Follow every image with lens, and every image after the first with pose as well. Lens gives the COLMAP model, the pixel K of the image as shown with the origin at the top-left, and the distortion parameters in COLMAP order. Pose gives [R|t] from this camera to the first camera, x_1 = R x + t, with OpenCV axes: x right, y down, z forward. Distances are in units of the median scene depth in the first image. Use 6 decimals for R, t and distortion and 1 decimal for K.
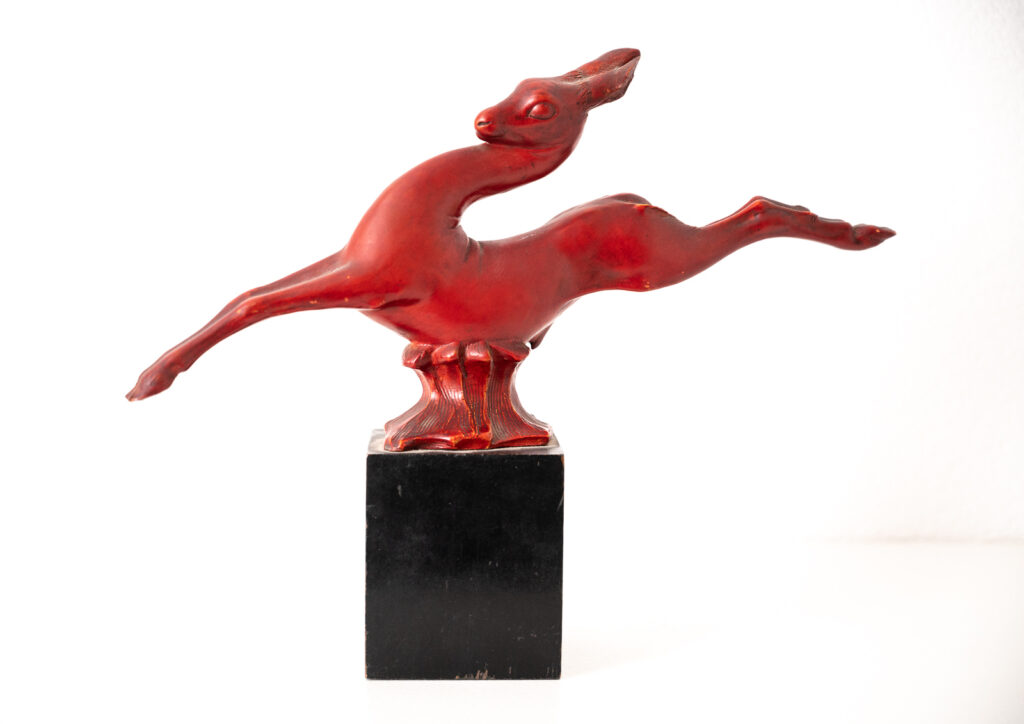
lens RADIAL K [[2673.3, 0, 502.7], [0, 2673.3, 360.4], [0, 0, 1]] dist [0.049365, 0.000000]
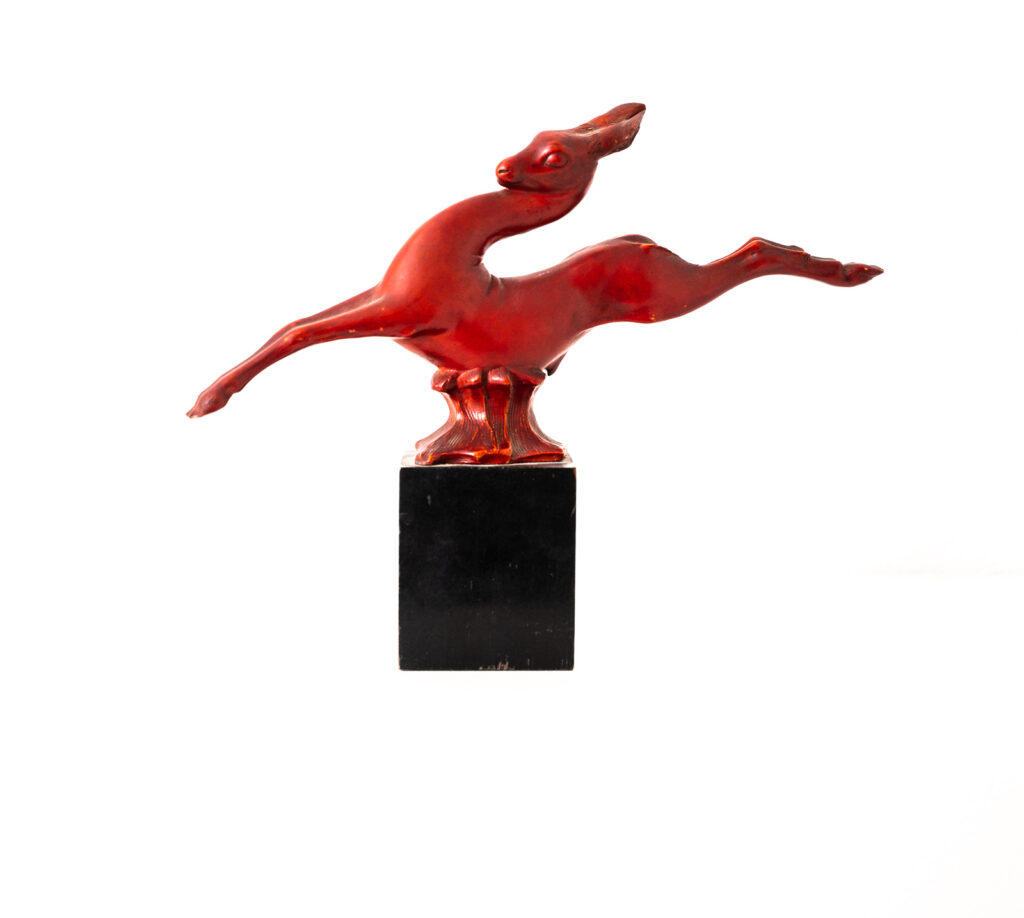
lens RADIAL K [[3049.0, 0, 518.7], [0, 3049.0, 458.6], [0, 0, 1]] dist [0.031265, 0.000000]
pose [[0.999972, -0.001592, -0.007336, 0.008188], [0.001640, 0.999977, 0.006621, 0.022584], [0.007325, -0.006633, 0.999951, -0.270119]]
